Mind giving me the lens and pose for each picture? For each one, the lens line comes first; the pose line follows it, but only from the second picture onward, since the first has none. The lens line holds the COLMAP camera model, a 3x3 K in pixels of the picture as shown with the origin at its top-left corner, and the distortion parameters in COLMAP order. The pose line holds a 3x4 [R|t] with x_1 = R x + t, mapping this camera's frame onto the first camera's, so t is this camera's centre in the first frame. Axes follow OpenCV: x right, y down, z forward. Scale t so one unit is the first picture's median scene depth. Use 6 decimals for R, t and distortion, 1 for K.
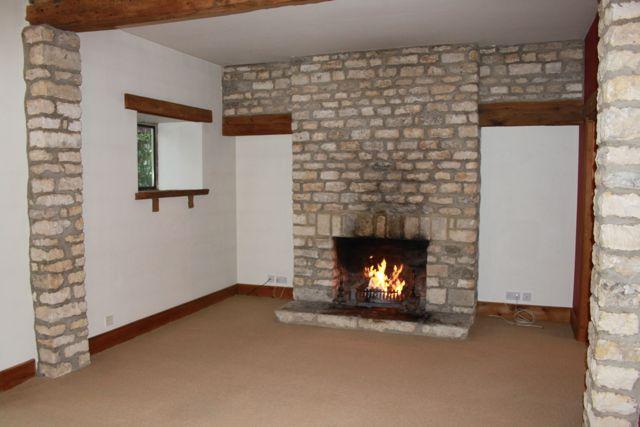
lens RADIAL K [[528.9, 0, 318.3], [0, 528.9, 221.0], [0, 0, 1]] dist [-0.156045, 0.133084]
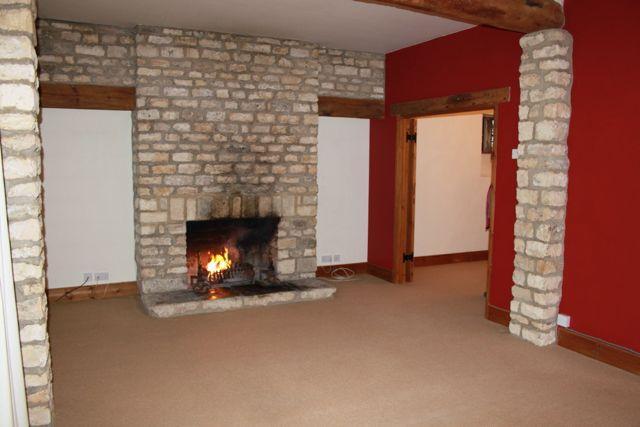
lens RADIAL K [[528.9, 0, 318.3], [0, 528.9, 221.0], [0, 0, 1]] dist [-0.156045, 0.133084]
pose [[0.685905, -0.075637, 0.723749, -0.528708], [0.050161, 0.997132, 0.056670, -0.013136], [-0.725960, -0.002567, 0.687732, 0.180928]]
